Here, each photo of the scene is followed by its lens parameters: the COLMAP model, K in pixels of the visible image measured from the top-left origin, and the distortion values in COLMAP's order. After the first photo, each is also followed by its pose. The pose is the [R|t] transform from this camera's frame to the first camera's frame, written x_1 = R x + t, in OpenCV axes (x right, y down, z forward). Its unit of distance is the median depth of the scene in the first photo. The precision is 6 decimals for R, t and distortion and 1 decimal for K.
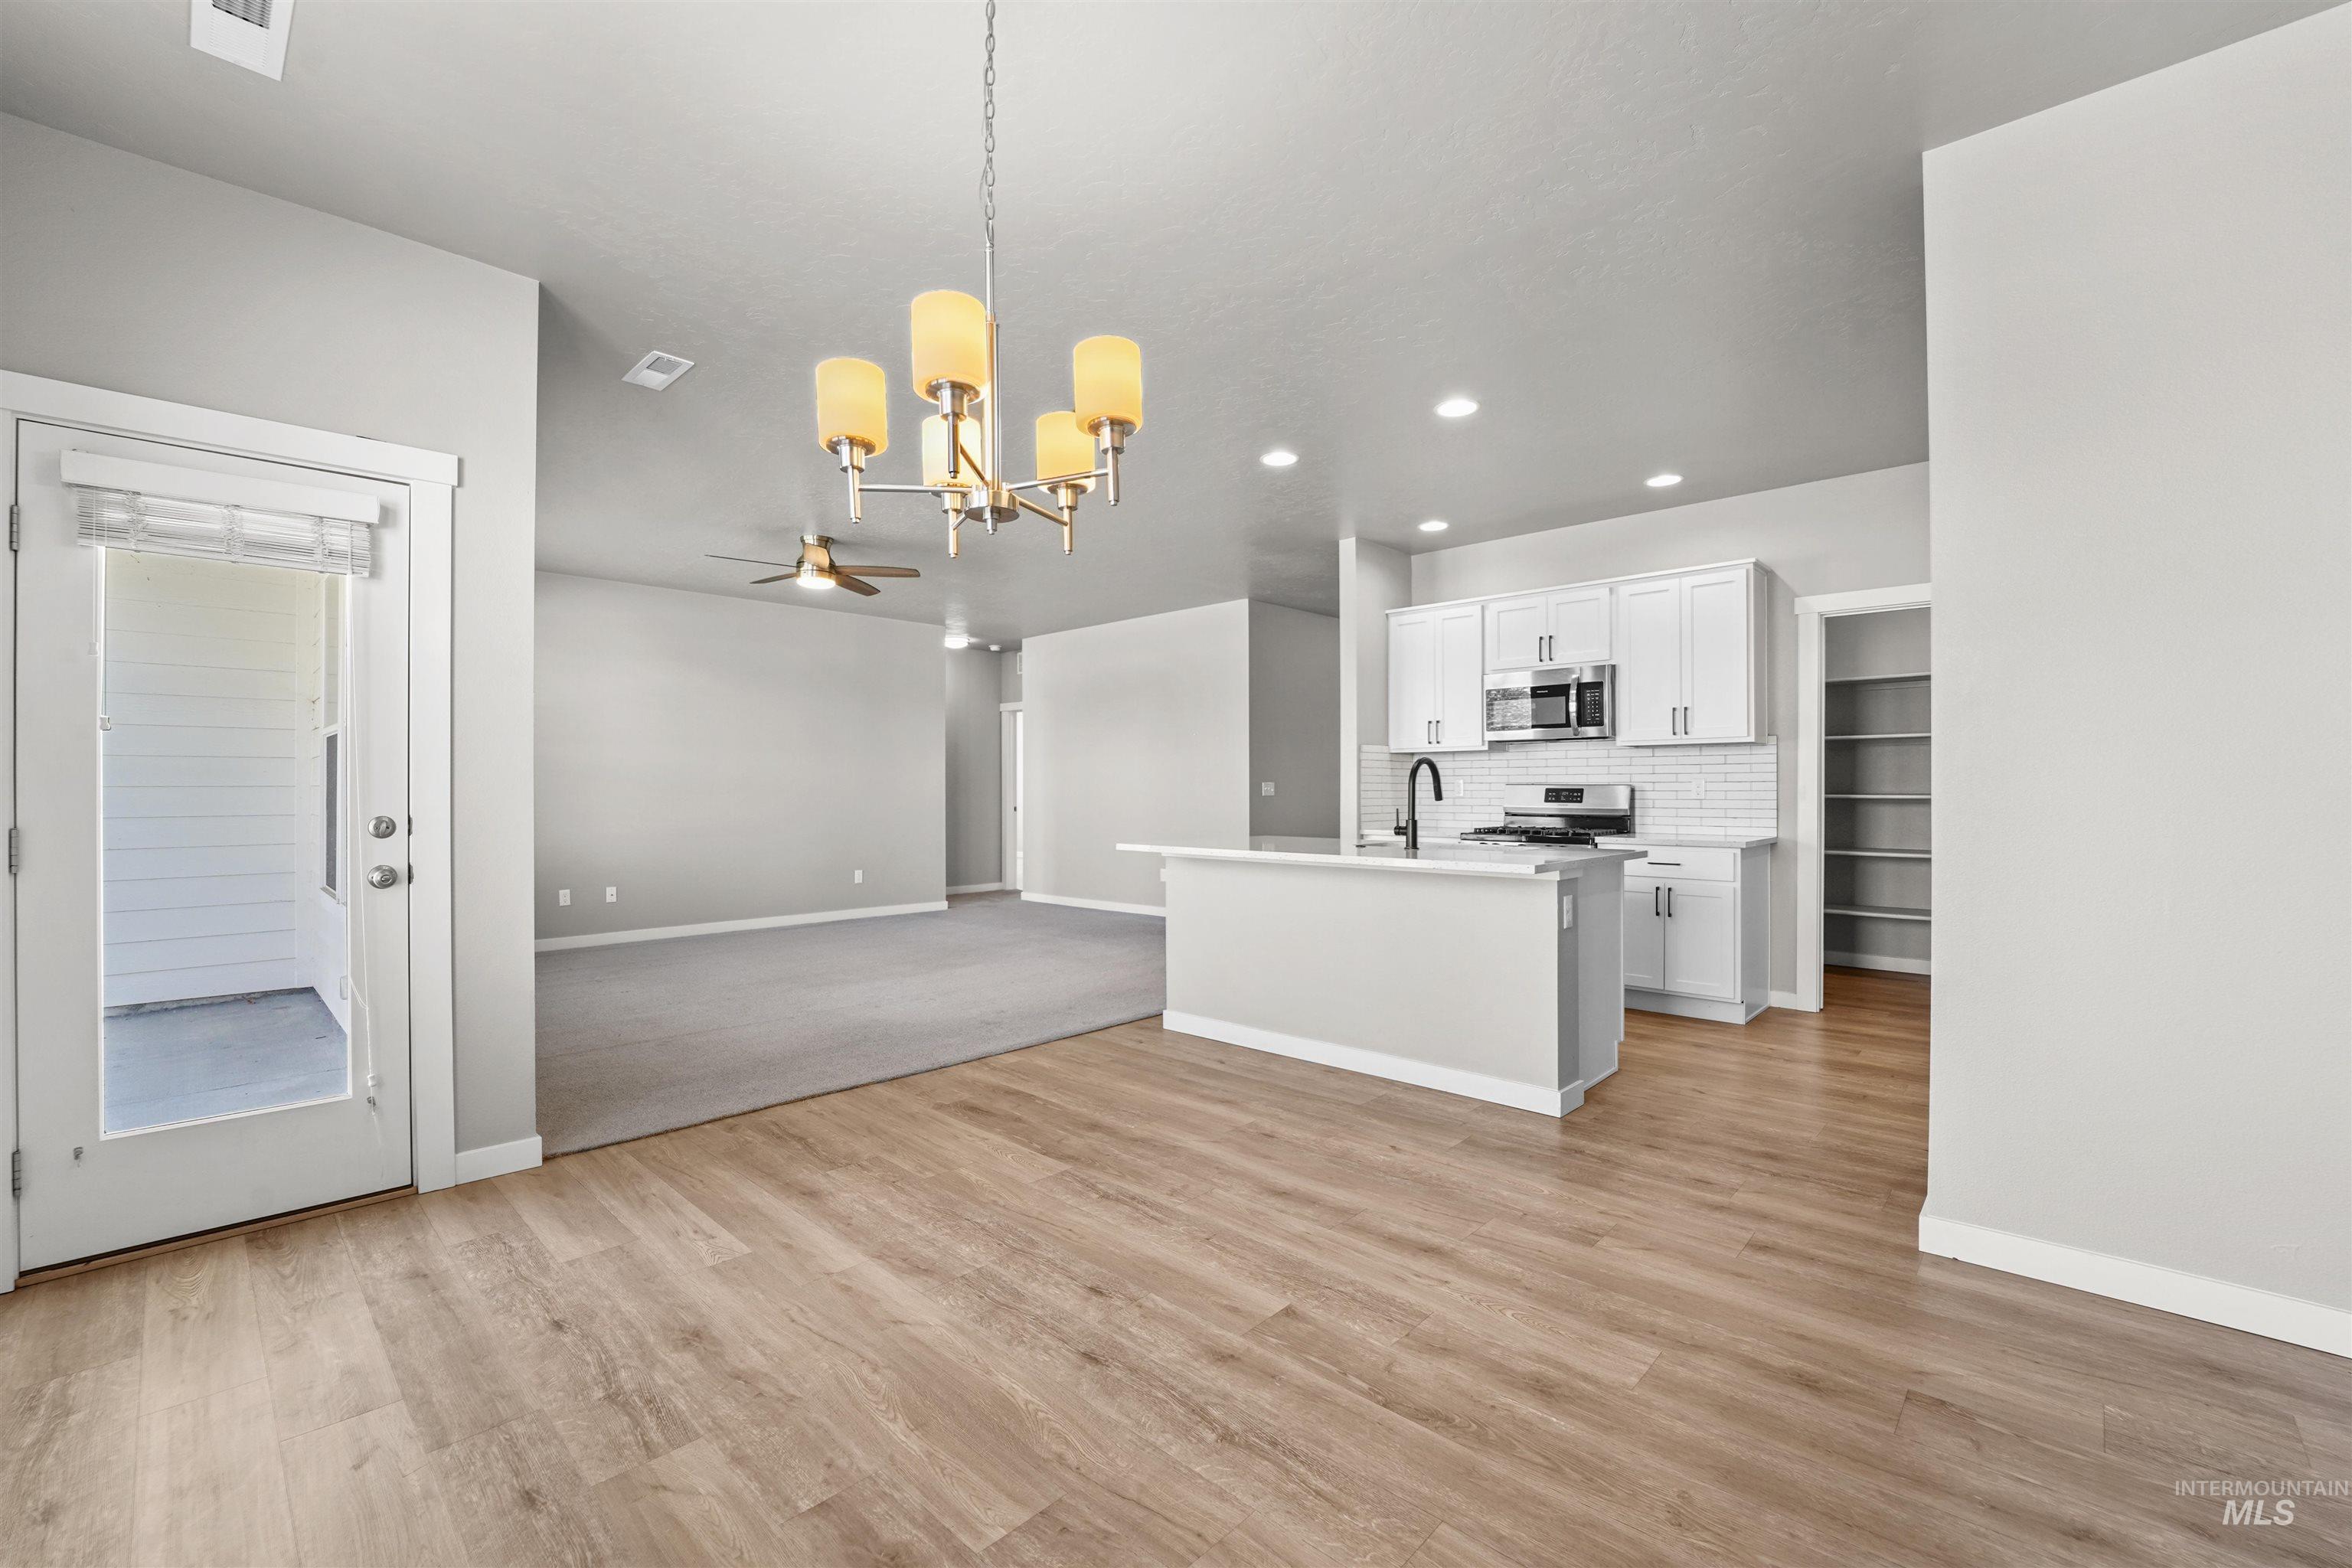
lens RADIAL K [[971.7, 0, 1163.9], [0, 971.7, 789.5], [0, 0, 1]] dist [-0.014078, -0.000174]
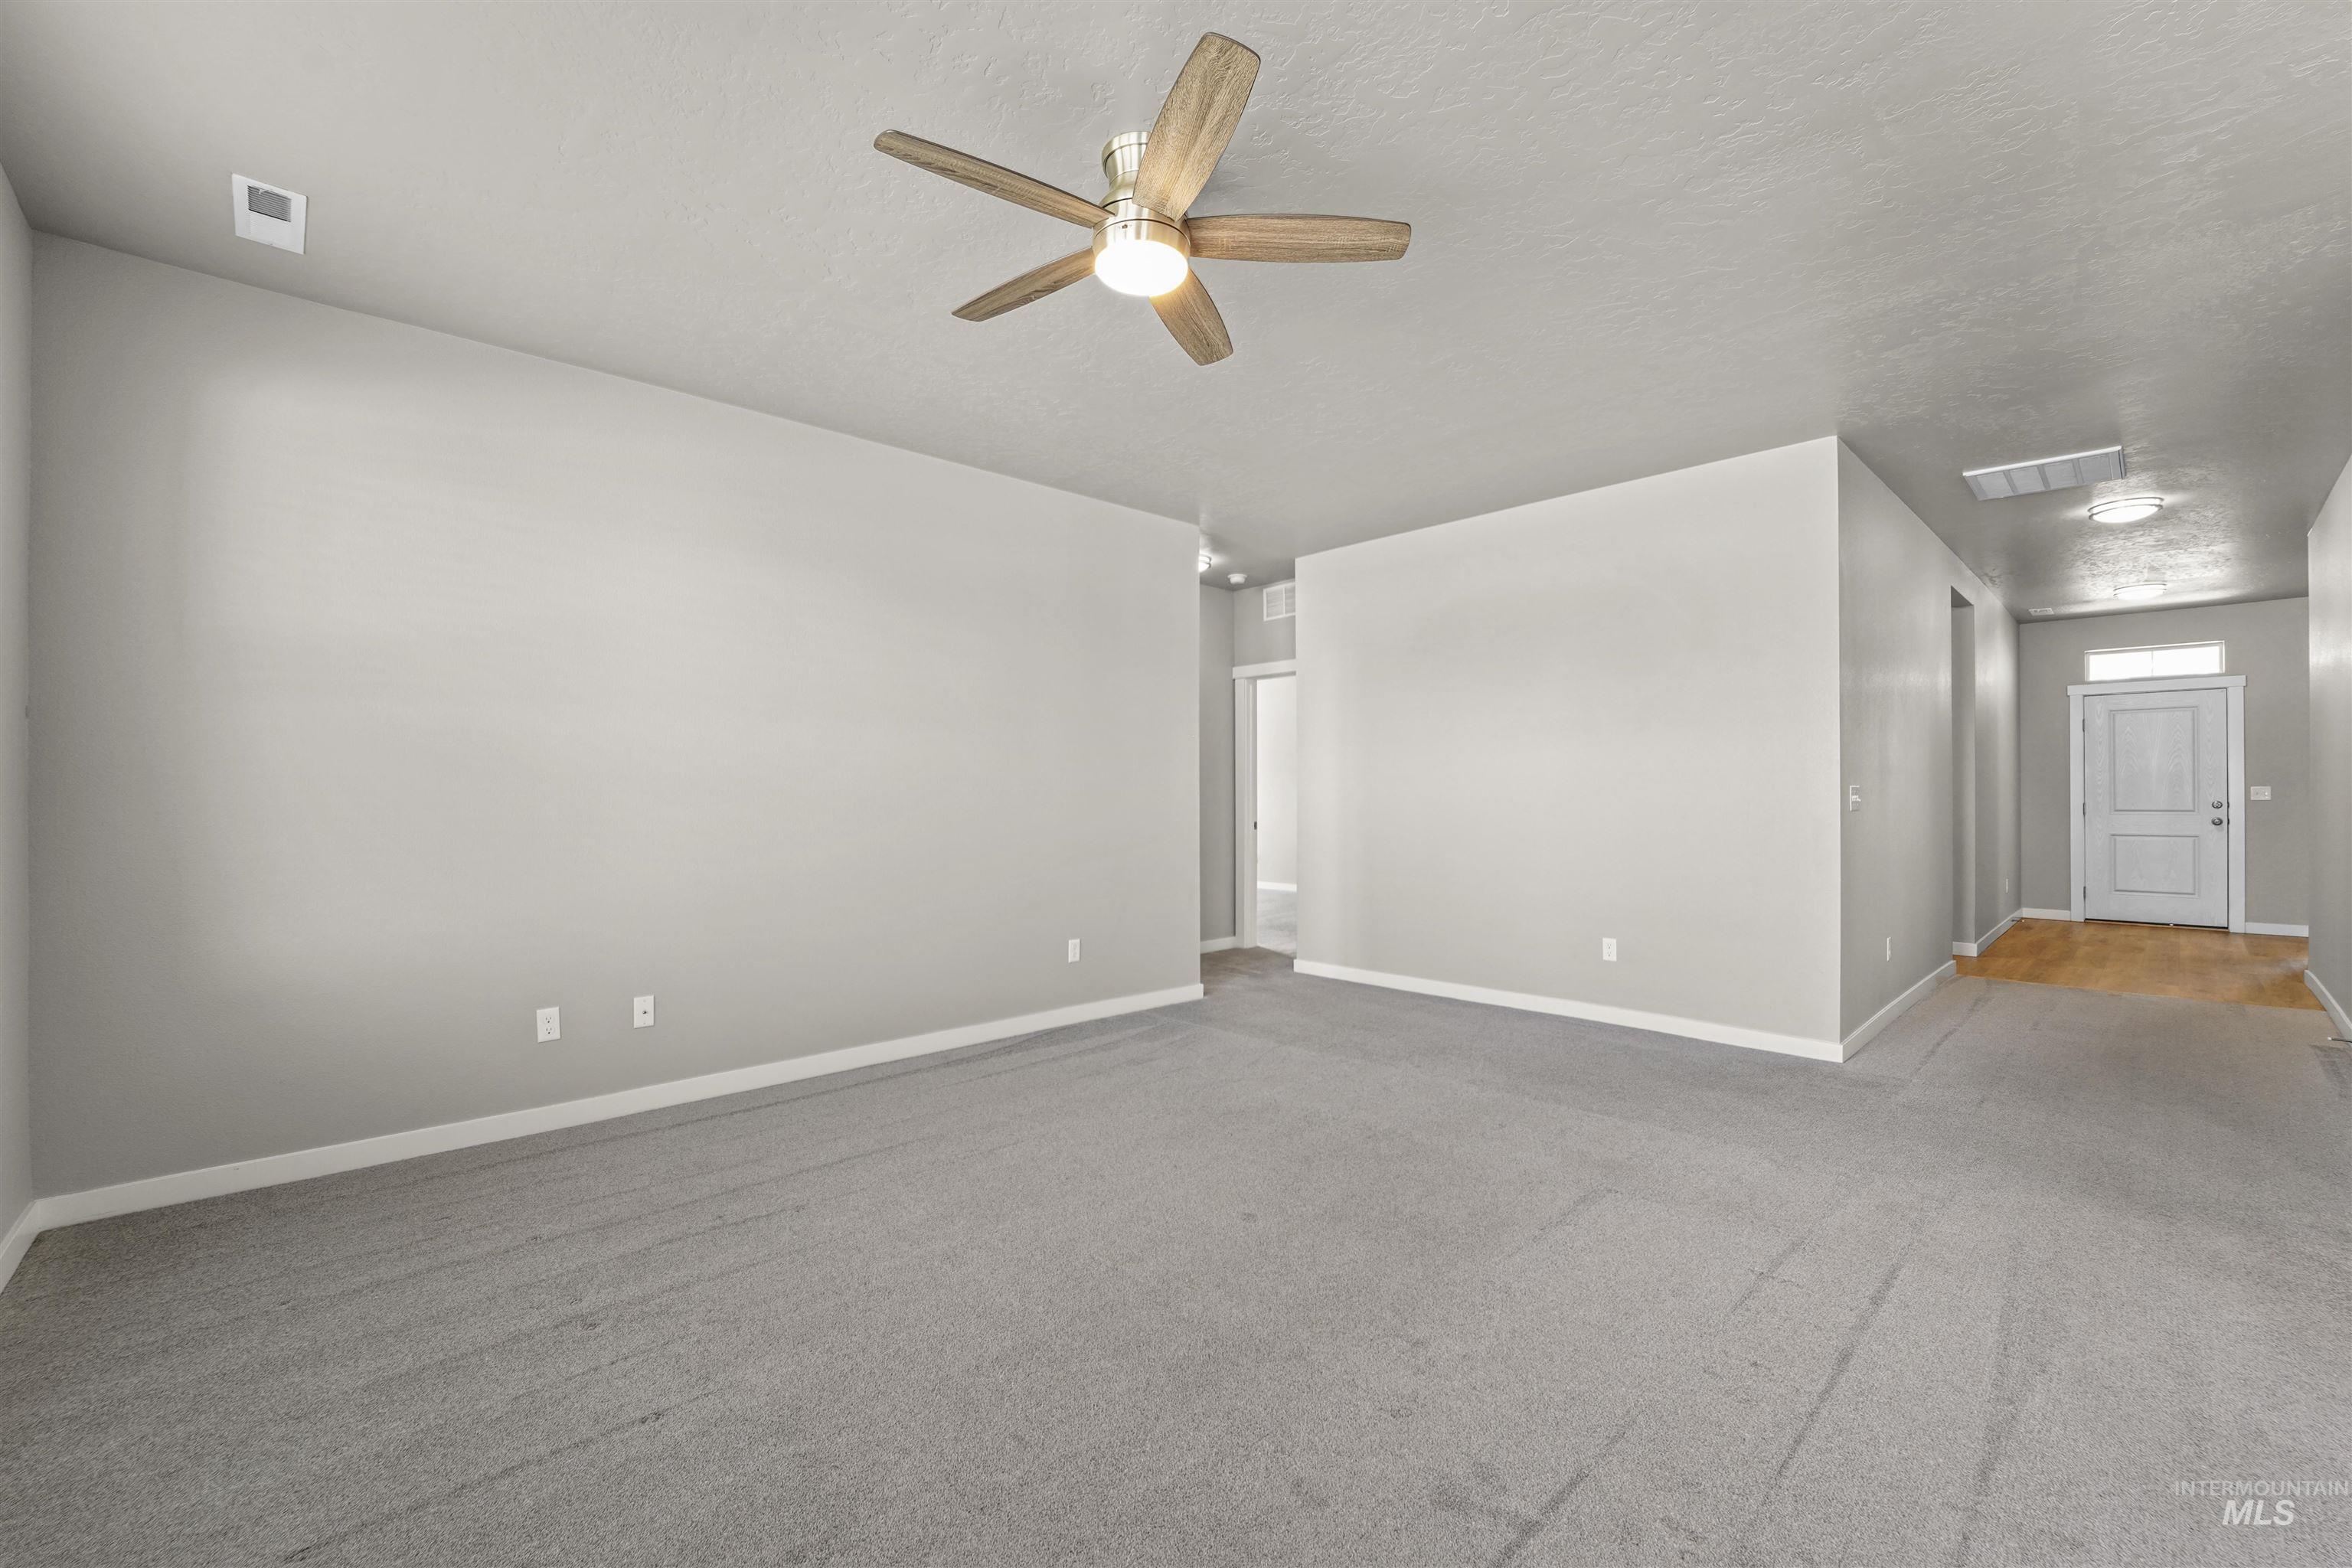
lens RADIAL K [[964.6, 0, 1162.4], [0, 964.6, 800.3], [0, 0, 1]] dist [-0.021155, -0.000020]
pose [[0.998394, -0.002937, -0.056571, -0.410543], [0.003298, 0.999975, 0.006289, -0.004069], [0.056551, -0.006466, 0.998379, 0.770061]]
